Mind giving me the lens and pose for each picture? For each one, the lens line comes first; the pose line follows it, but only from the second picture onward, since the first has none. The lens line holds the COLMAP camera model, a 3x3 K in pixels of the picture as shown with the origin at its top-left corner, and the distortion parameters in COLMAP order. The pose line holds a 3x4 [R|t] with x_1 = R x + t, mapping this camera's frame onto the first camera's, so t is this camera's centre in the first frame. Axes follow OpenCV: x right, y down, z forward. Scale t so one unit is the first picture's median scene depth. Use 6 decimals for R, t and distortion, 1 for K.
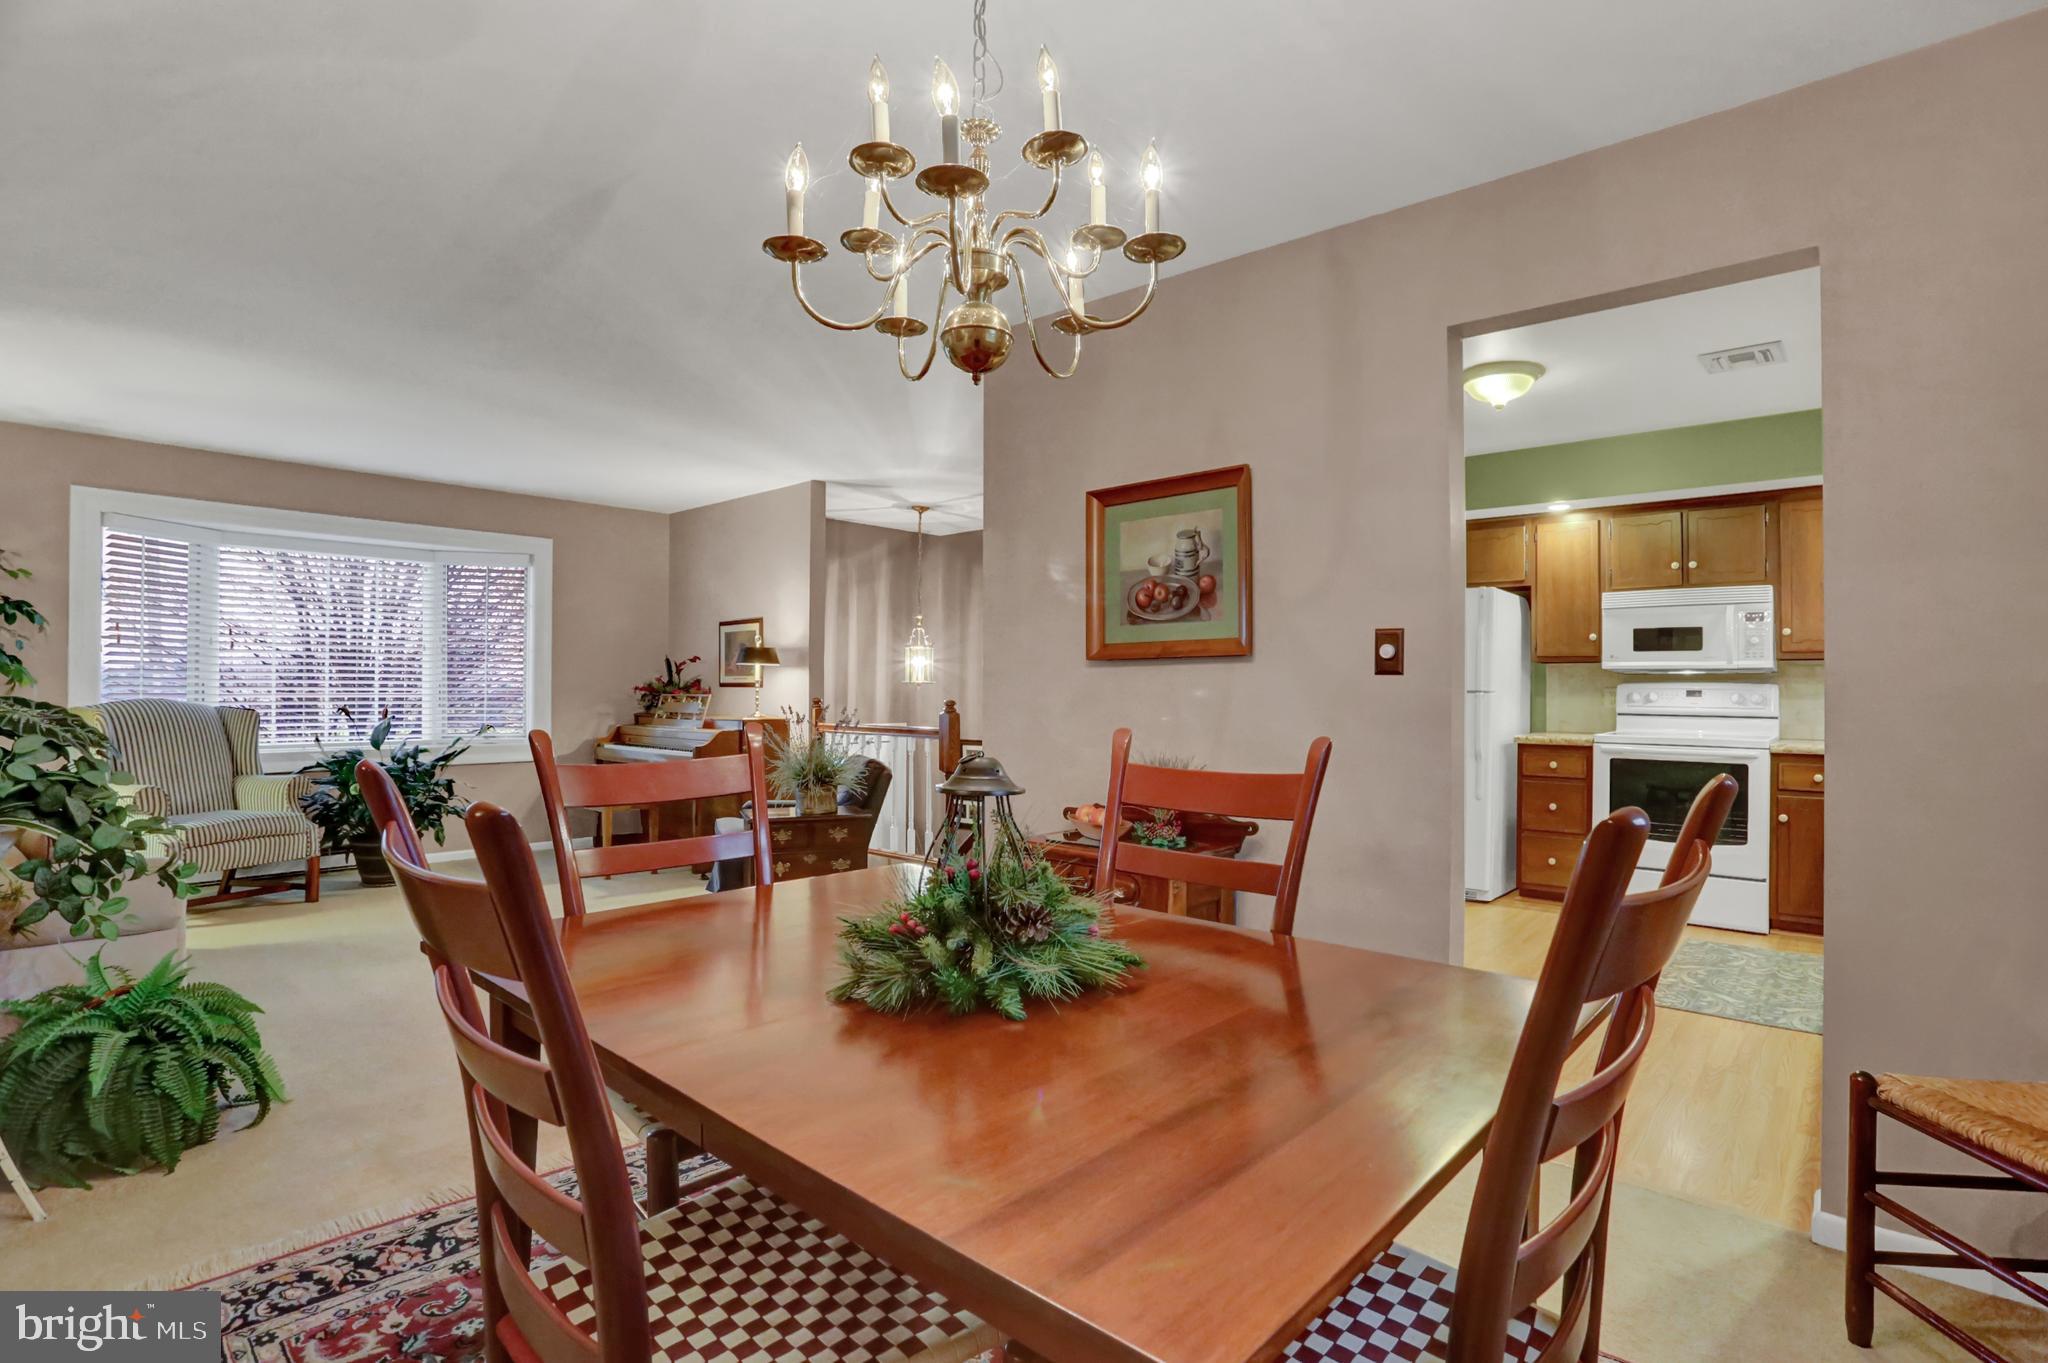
lens RADIAL K [[998.2, 0, 1051.1], [0, 998.2, 682.7], [0, 0, 1]] dist [-0.070877, 0.031328]
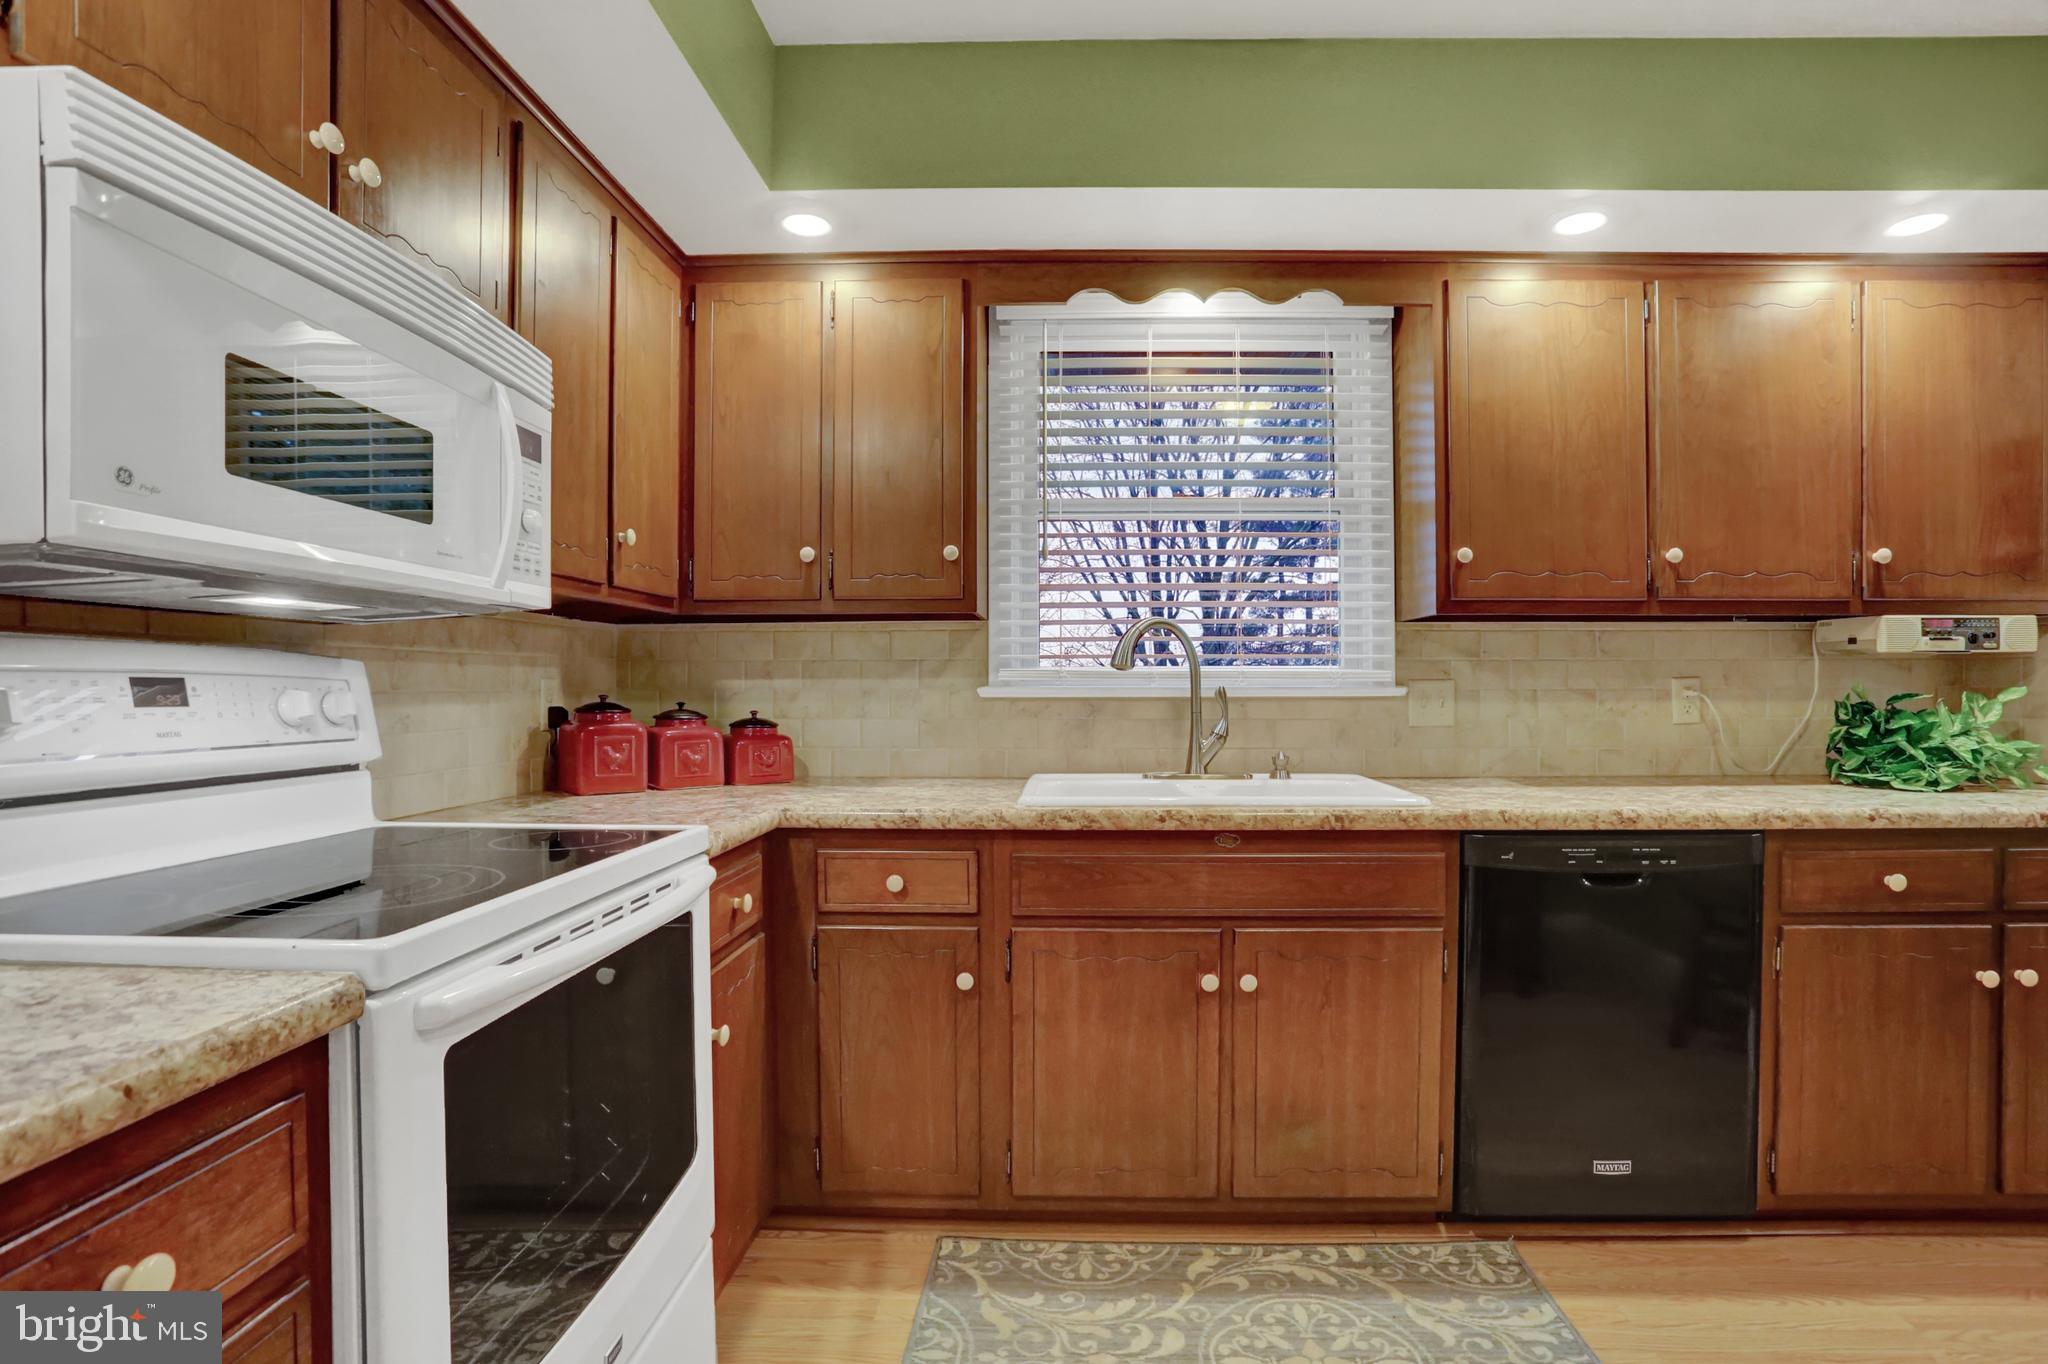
lens RADIAL K [[998.2, 0, 1051.1], [0, 998.2, 683.2], [0, 0, 1]] dist [-0.070877, 0.031328]
pose [[-0.627392, -0.003649, 0.778695, 0.345299], [-0.005564, 0.999984, 0.000202, 0.007814], [-0.778684, -0.004206, -0.627402, 0.982017]]
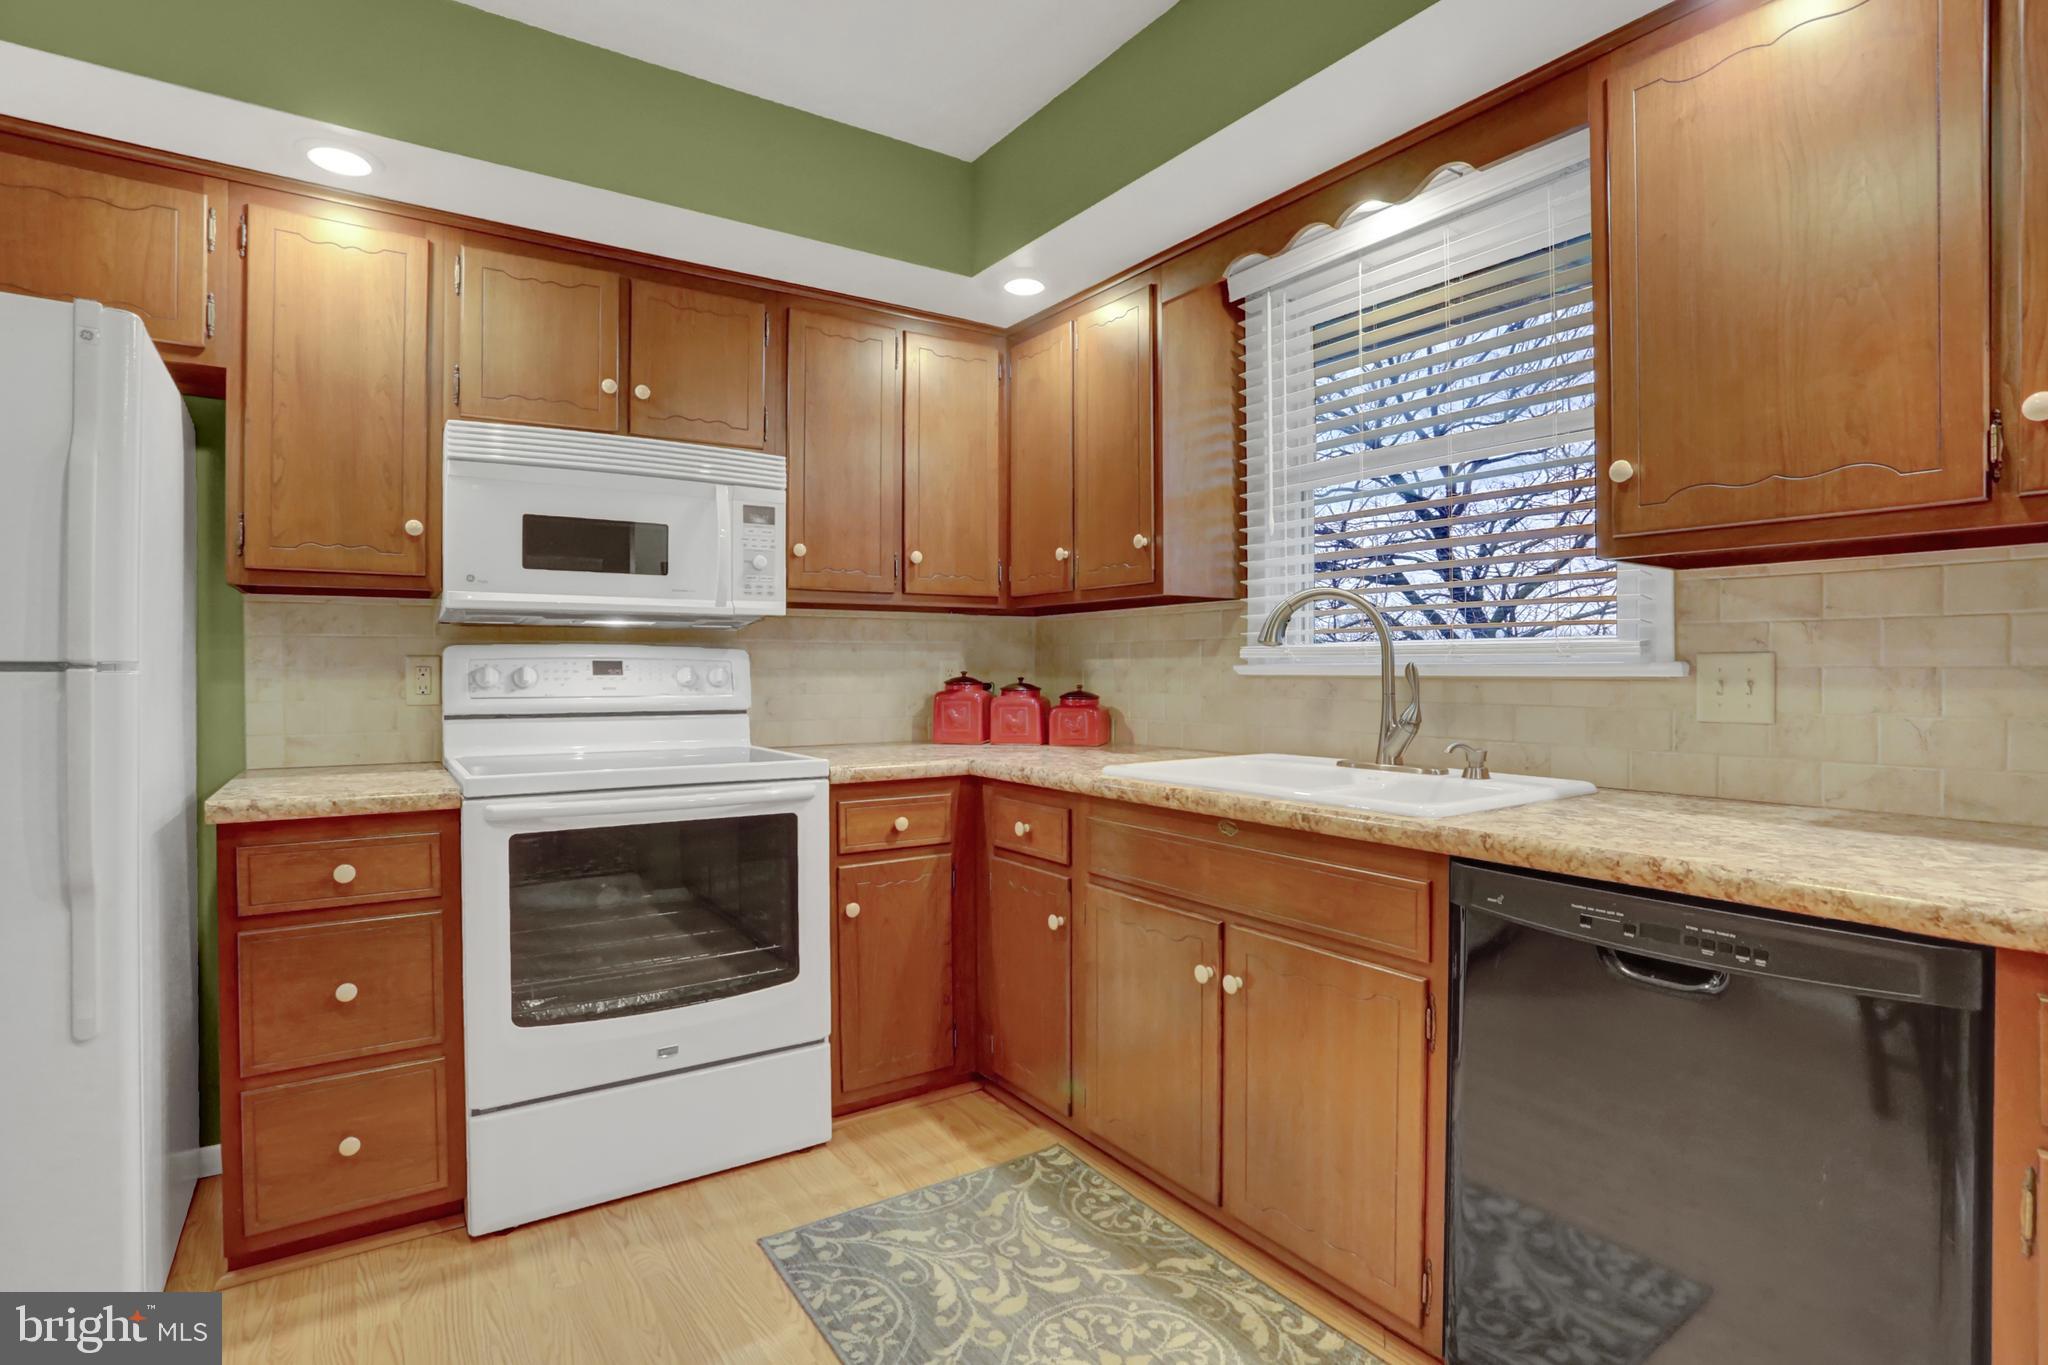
lens RADIAL K [[1008.7, 0, 1027.2], [0, 1008.7, 668.8], [0, 0, 1]] dist [-0.067397, 0.033761]
pose [[0.259538, -0.007309, 0.965705, 0.236265], [0.000174, 0.999972, 0.007522, 0.008060], [-0.965733, -0.001785, 0.259532, 0.671619]]
